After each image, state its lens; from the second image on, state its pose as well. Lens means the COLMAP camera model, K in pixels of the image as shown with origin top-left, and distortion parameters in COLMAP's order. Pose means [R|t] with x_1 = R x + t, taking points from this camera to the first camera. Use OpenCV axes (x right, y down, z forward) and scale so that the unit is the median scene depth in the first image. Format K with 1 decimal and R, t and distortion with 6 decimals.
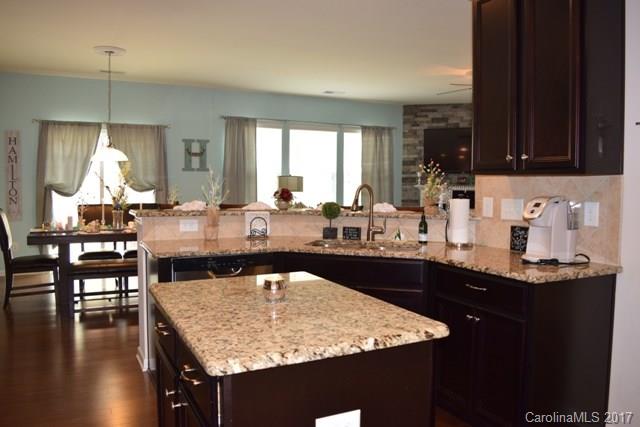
lens RADIAL K [[507.6, 0, 320.0], [0, 507.6, 213.5], [0, 0, 1]] dist [-0.118795, 0.059065]
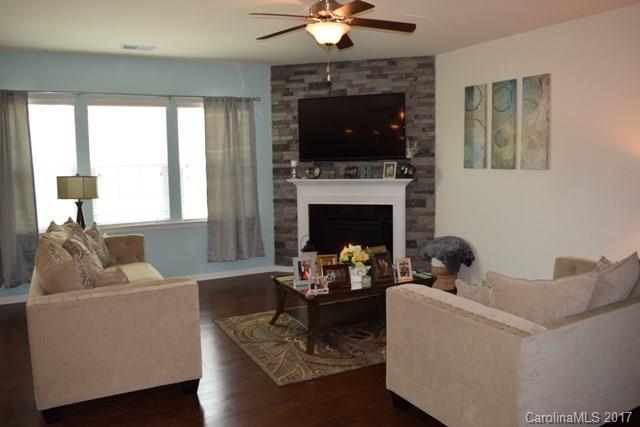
lens RADIAL K [[507.6, 0, 320.0], [0, 507.6, 213.5], [0, 0, 1]] dist [-0.118795, 0.059065]
pose [[0.998837, -0.026772, 0.040103, 0.213290], [0.024899, 0.998608, 0.046492, -0.041782], [-0.041291, -0.045439, 0.998113, 0.299293]]
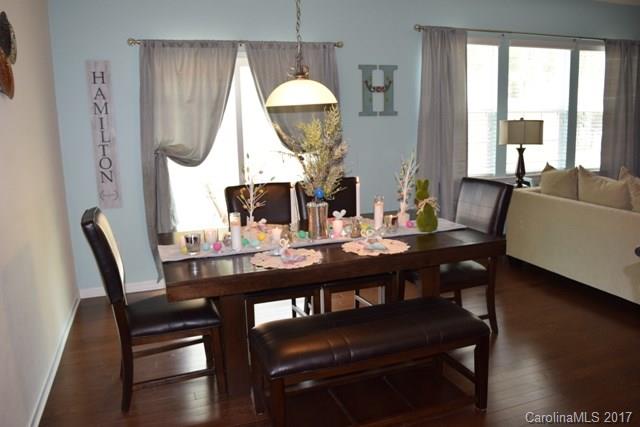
lens RADIAL K [[507.6, 0, 320.0], [0, 507.6, 213.5], [0, 0, 1]] dist [-0.118795, 0.059065]
pose [[0.992492, -0.013030, -0.121609, -0.215263], [0.027915, 0.992198, 0.121508, -0.036502], [0.119077, -0.123991, 0.985113, 0.308379]]
